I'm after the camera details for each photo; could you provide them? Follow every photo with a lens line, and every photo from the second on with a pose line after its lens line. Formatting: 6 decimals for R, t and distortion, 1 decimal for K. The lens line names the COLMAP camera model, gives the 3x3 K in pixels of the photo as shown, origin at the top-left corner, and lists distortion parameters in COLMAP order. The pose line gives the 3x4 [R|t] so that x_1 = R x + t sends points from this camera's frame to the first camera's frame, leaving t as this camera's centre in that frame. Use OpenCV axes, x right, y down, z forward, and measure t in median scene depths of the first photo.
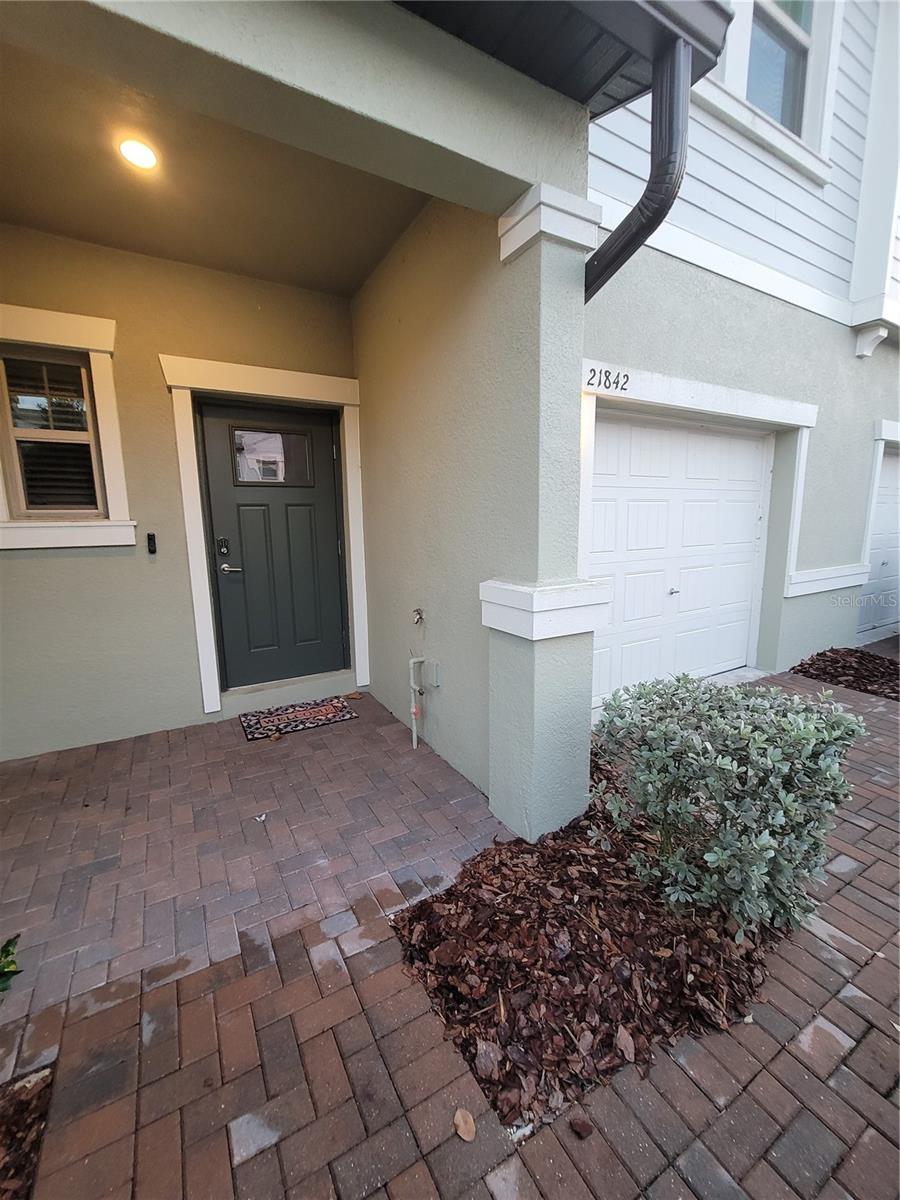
lens RADIAL K [[489.2, 0, 444.3], [0, 489.2, 600.6], [0, 0, 1]] dist [-0.009246, 0.002385]
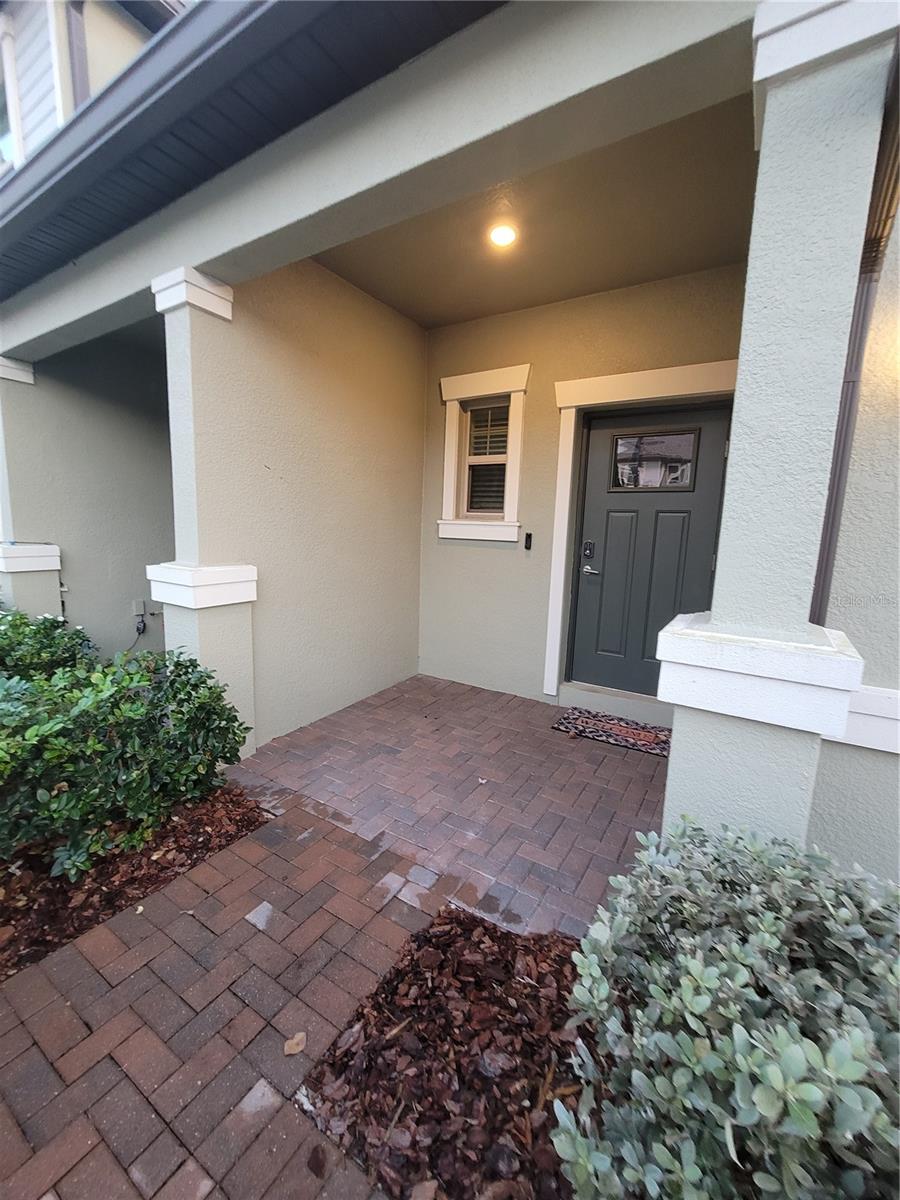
lens RADIAL K [[489.2, 0, 439.7], [0, 489.2, 601.3], [0, 0, 1]] dist [-0.009246, 0.002385]
pose [[0.469348, 0.166274, -0.867217, 0.522332], [-0.182523, 0.979169, 0.088956, -0.053630], [0.863943, 0.116536, 0.489920, 0.312660]]
